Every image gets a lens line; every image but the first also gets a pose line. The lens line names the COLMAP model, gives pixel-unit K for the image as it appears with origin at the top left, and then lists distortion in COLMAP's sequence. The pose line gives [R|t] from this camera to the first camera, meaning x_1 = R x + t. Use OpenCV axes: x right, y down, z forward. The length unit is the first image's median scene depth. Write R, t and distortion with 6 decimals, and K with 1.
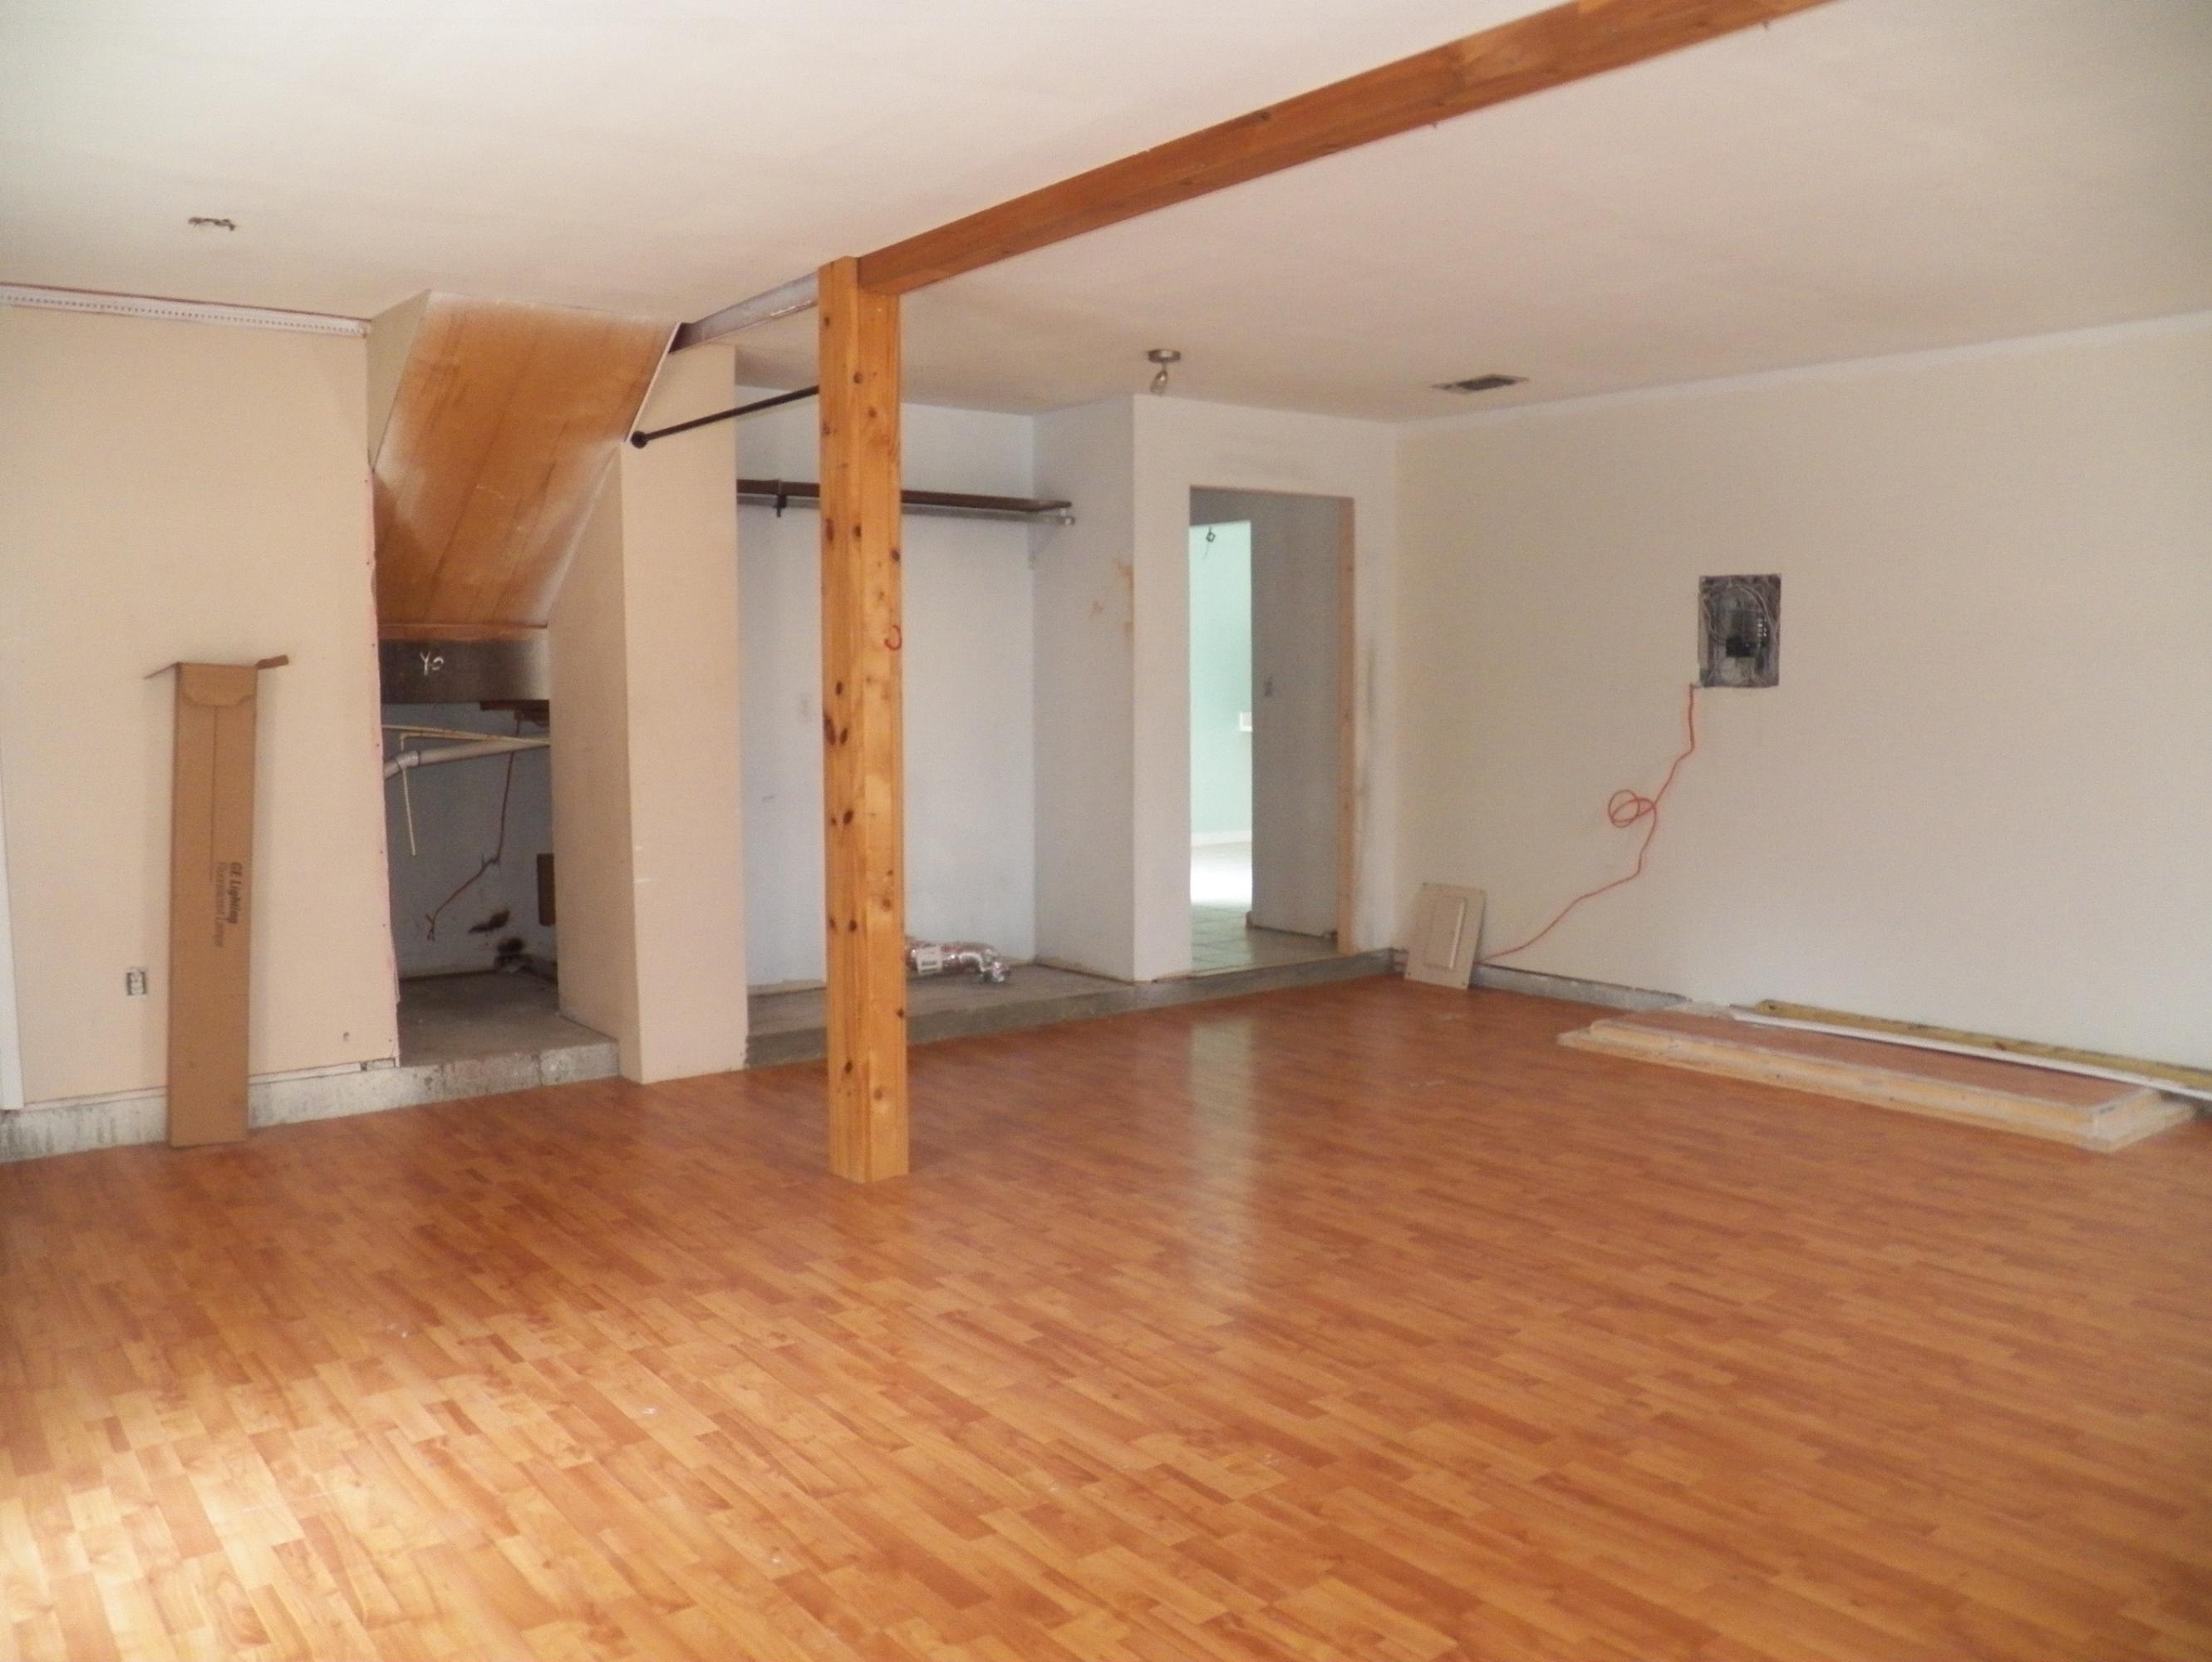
lens RADIAL K [[1824.2, 0, 1091.8], [0, 1824.2, 841.1], [0, 0, 1]] dist [-0.147574, 0.121033]
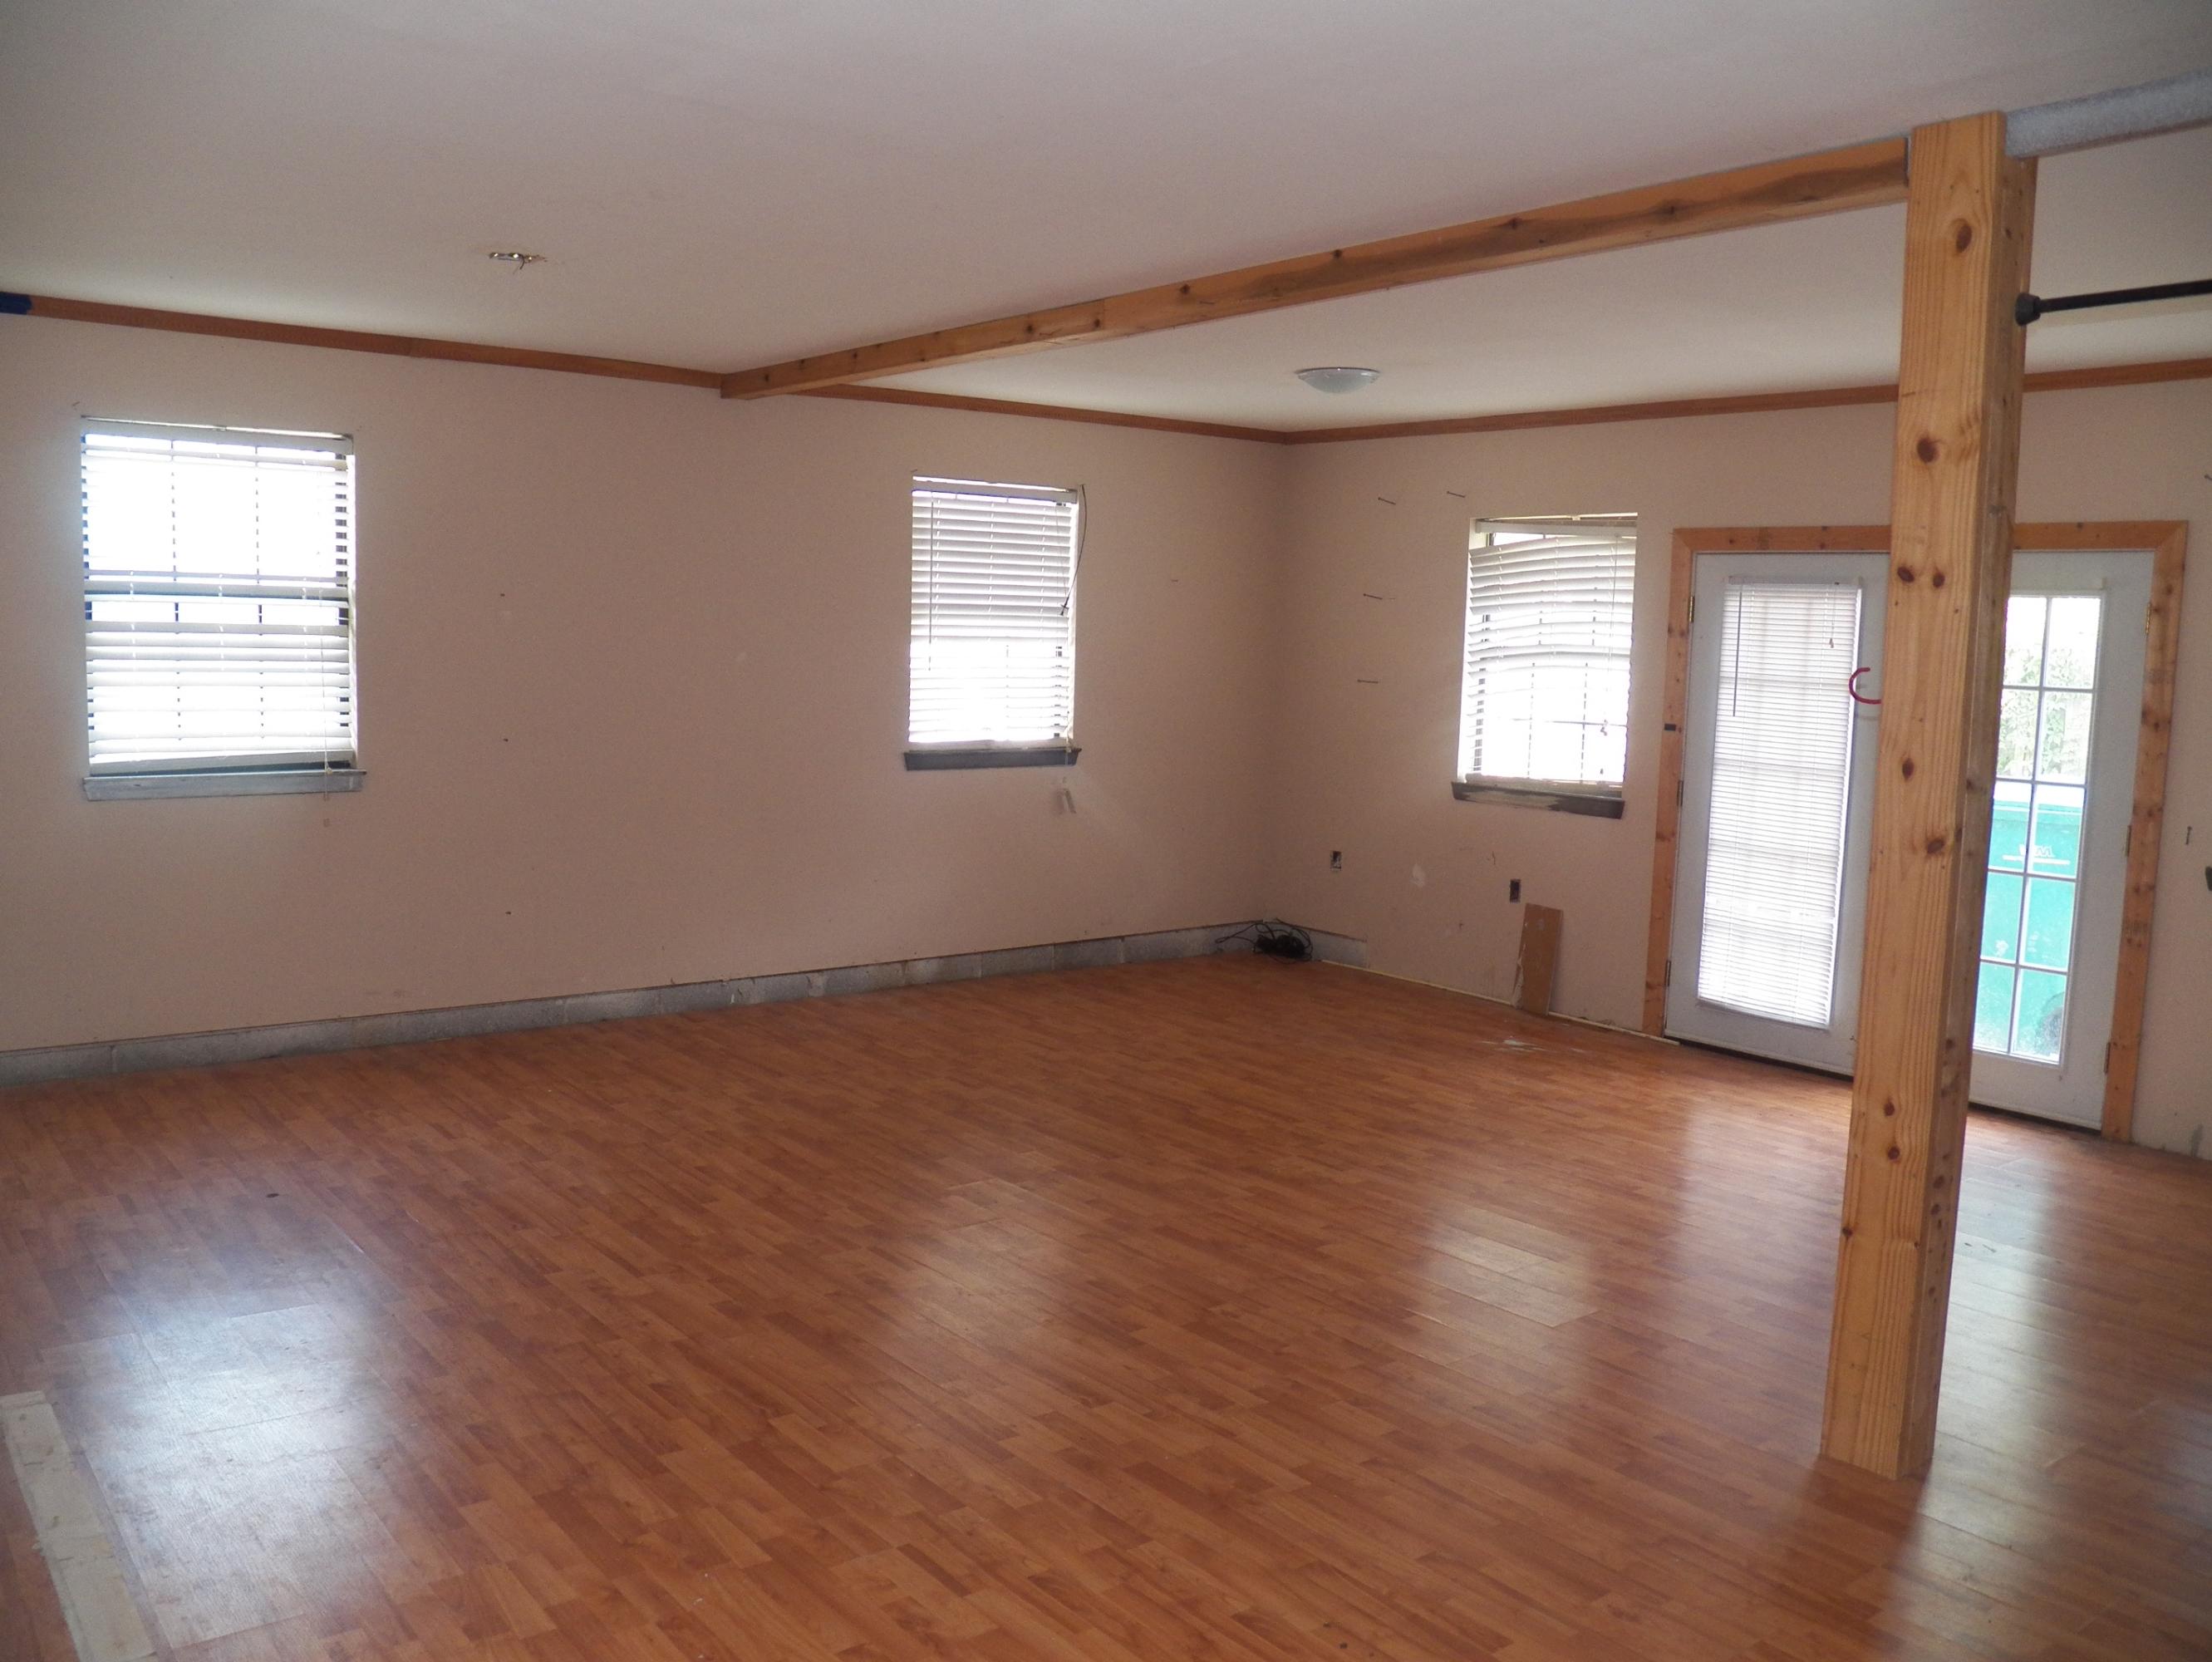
lens RADIAL K [[1824.2, 0, 1091.8], [0, 1824.2, 841.1], [0, 0, 1]] dist [-0.147574, 0.121033]
pose [[-0.999427, -0.018134, -0.028575, 0.297731], [-0.023497, 0.979460, 0.200266, -0.257092], [0.024356, 0.200823, -0.979325, 2.362867]]
